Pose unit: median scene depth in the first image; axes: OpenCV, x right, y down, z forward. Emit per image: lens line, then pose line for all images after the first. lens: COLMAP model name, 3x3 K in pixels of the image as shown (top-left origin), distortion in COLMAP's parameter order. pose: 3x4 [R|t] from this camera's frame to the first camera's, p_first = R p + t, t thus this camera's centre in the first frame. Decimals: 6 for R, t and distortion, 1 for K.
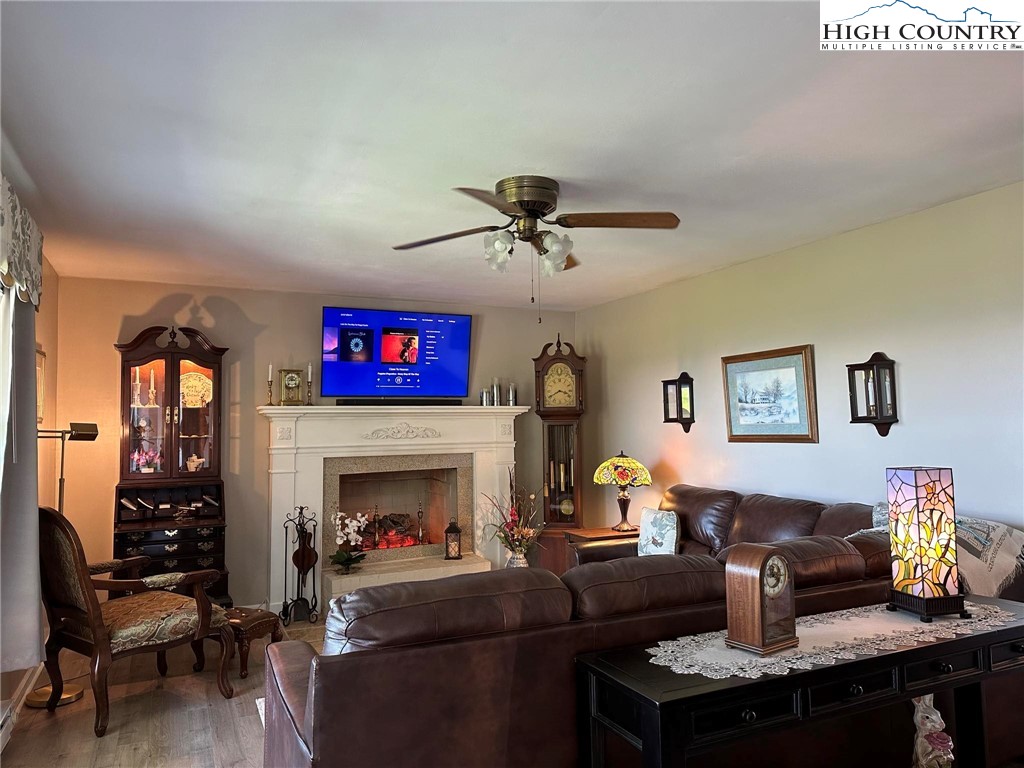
lens RADIAL K [[722.6, 0, 510.8], [0, 722.6, 380.8], [0, 0, 1]] dist [0.009512, -0.003402]
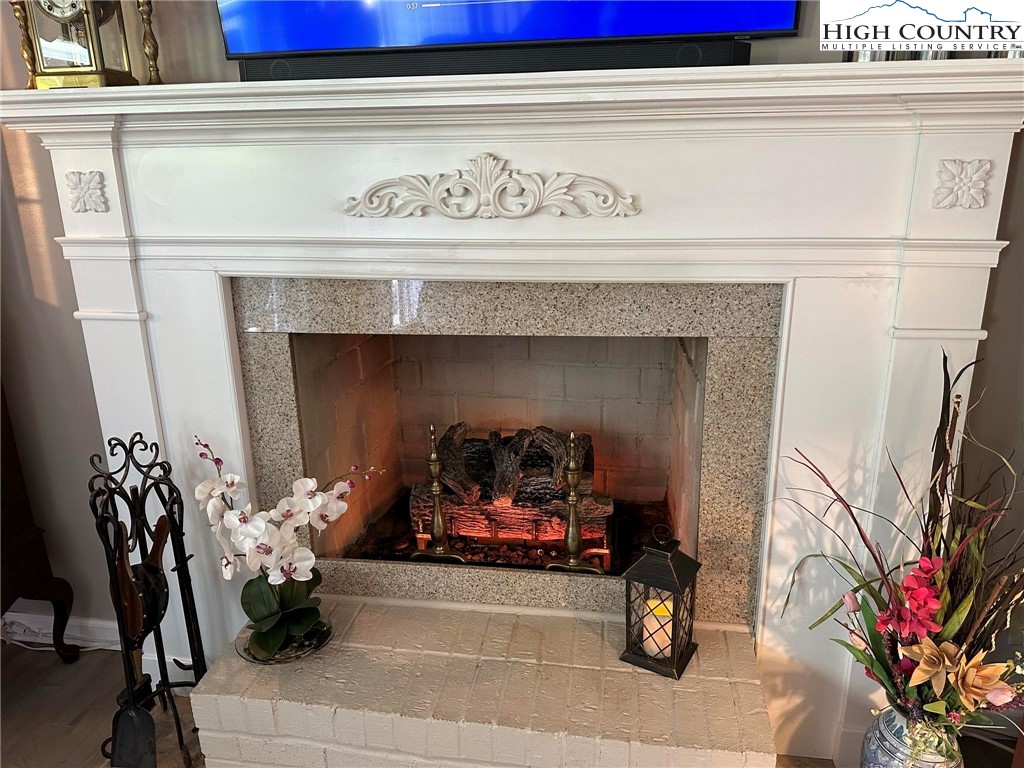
lens RADIAL K [[722.6, 0, 511.7], [0, 722.6, 384.6], [0, 0, 1]] dist [0.009512, -0.003402]
pose [[0.827169, 0.164736, -0.537265, 0.007743], [0.039456, 0.936682, 0.347951, 0.045336], [0.560566, -0.309013, 0.768295, 0.771123]]
